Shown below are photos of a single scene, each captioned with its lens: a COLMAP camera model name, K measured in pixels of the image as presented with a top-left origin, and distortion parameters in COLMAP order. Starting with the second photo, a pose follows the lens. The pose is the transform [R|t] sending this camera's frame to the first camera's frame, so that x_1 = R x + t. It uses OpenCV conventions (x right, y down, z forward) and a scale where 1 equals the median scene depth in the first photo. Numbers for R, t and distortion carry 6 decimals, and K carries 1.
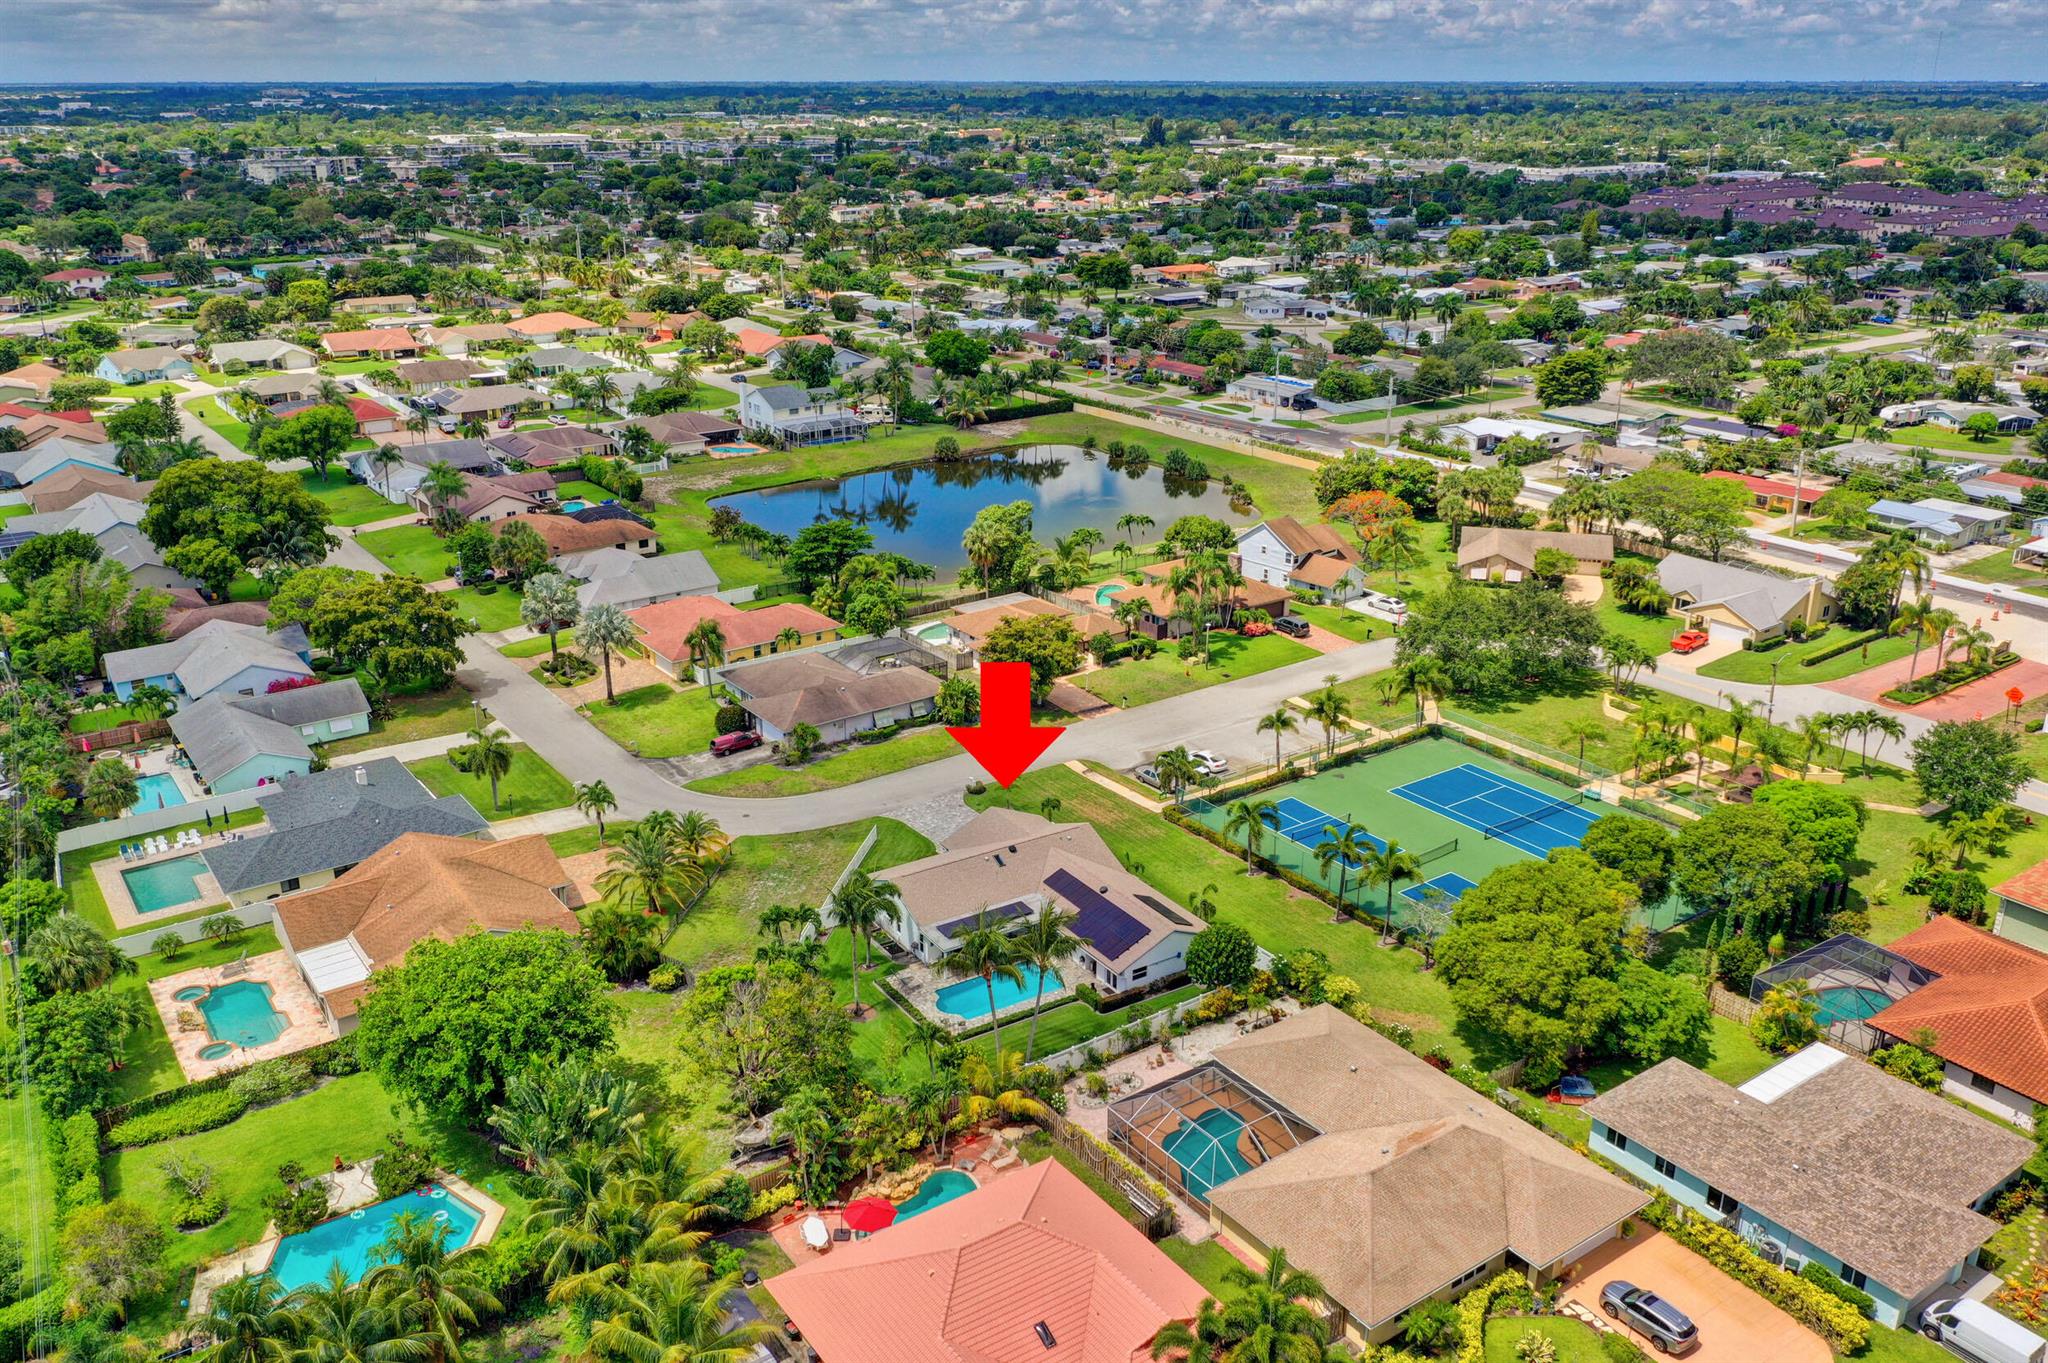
lens RADIAL K [[1578.7, 0, 1024.0], [0, 1578.7, 681.5], [0, 0, 1]] dist [-0.004489, 0.005423]
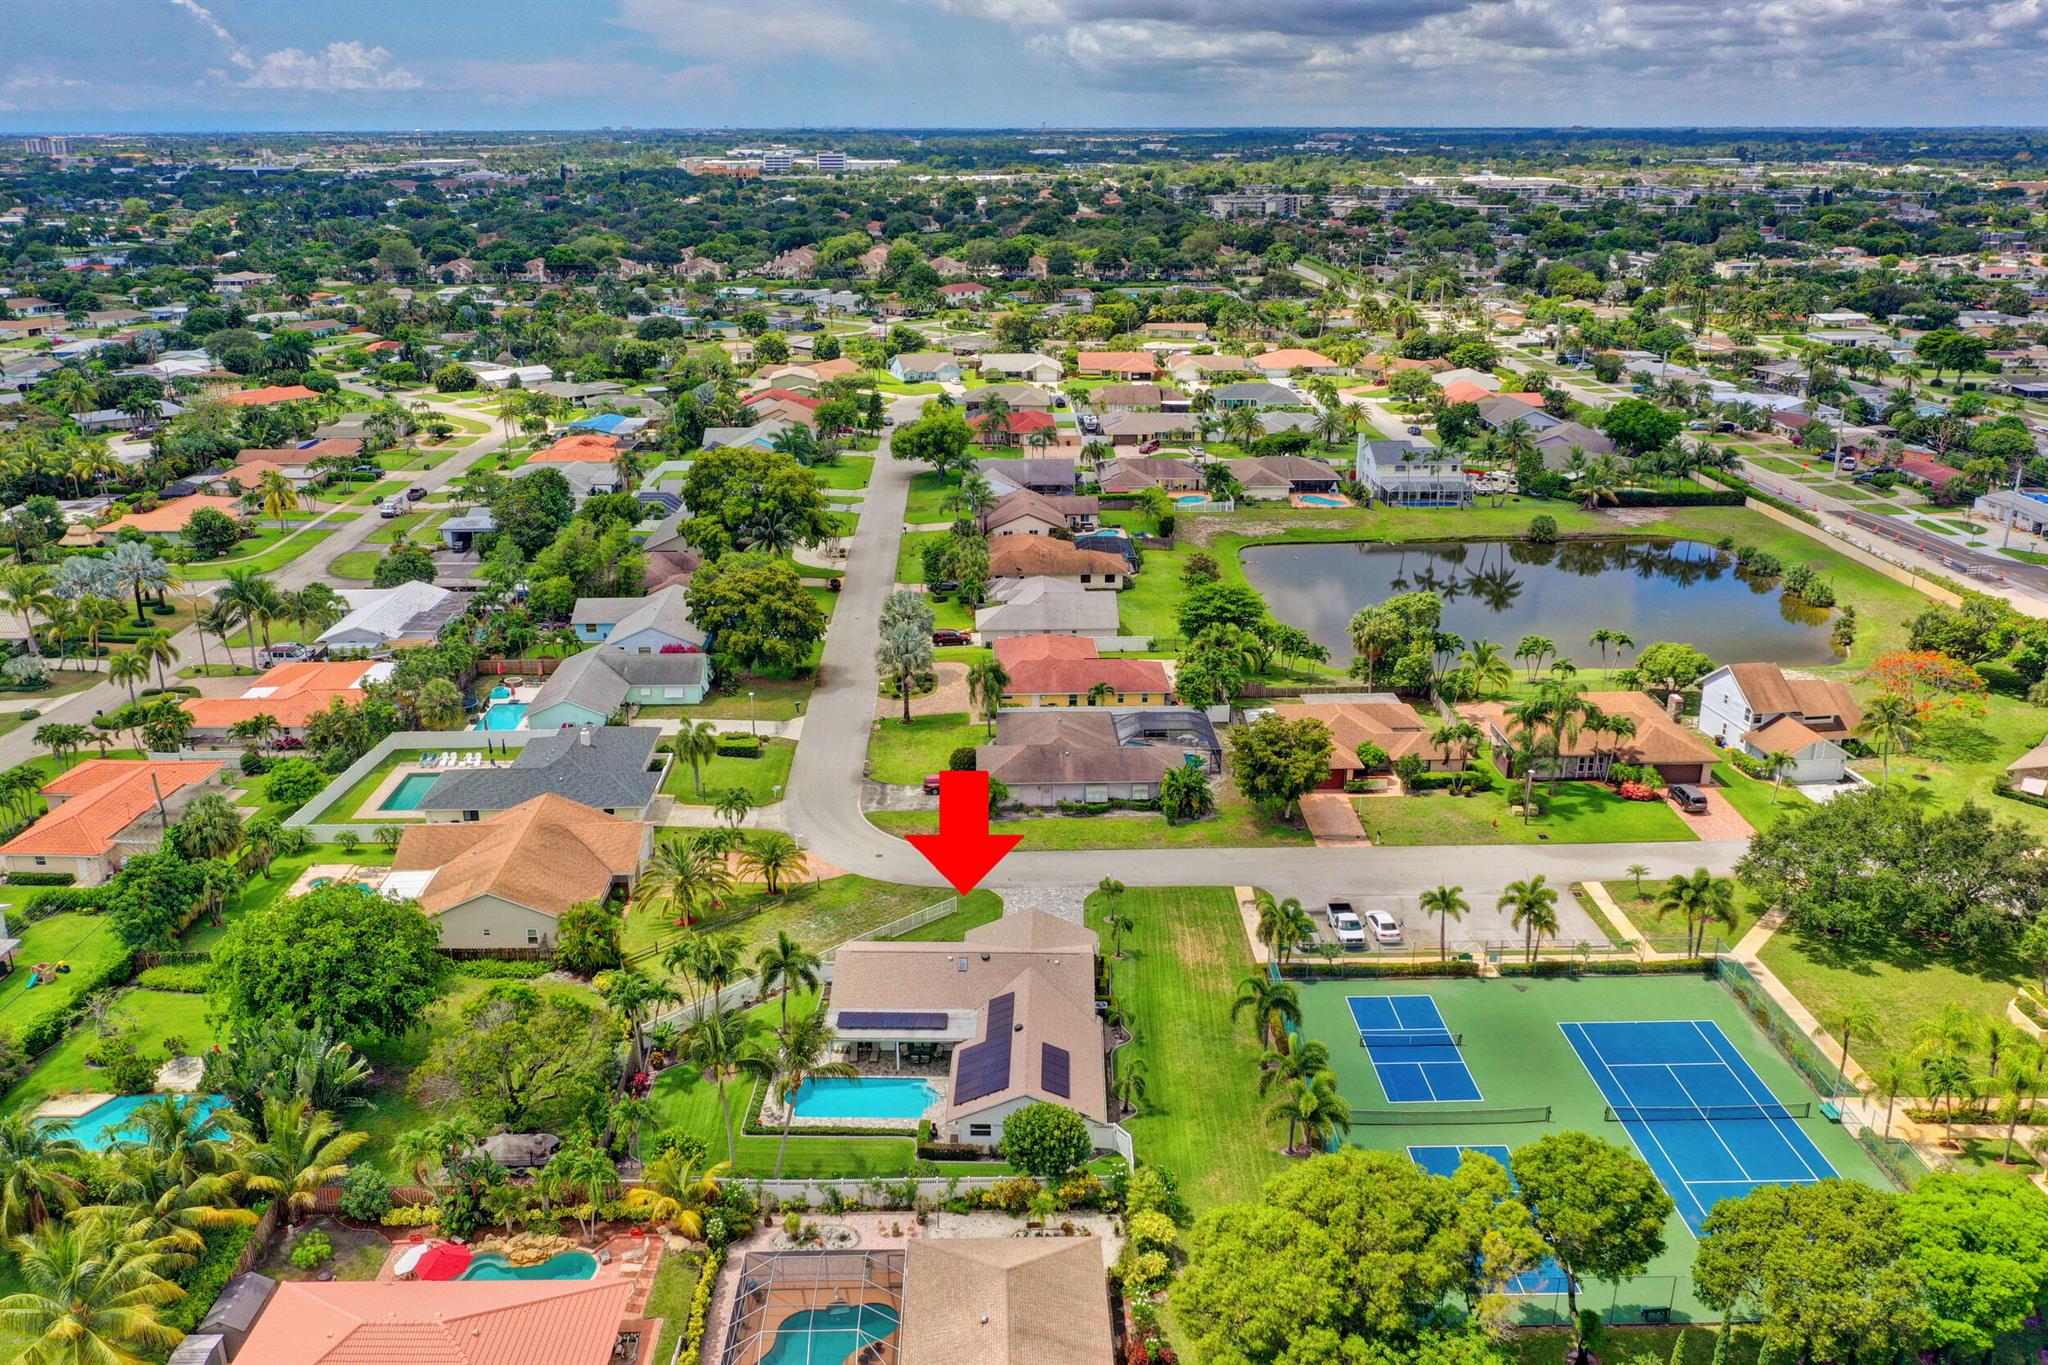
lens RADIAL K [[1578.7, 0, 1024.0], [0, 1578.7, 682.5], [0, 0, 1]] dist [-0.004489, 0.005423]
pose [[0.837246, 0.181923, -0.515677, 0.303499], [-0.194481, 0.980443, 0.030129, -0.053271], [0.511073, 0.075064, 0.856253, 0.153878]]
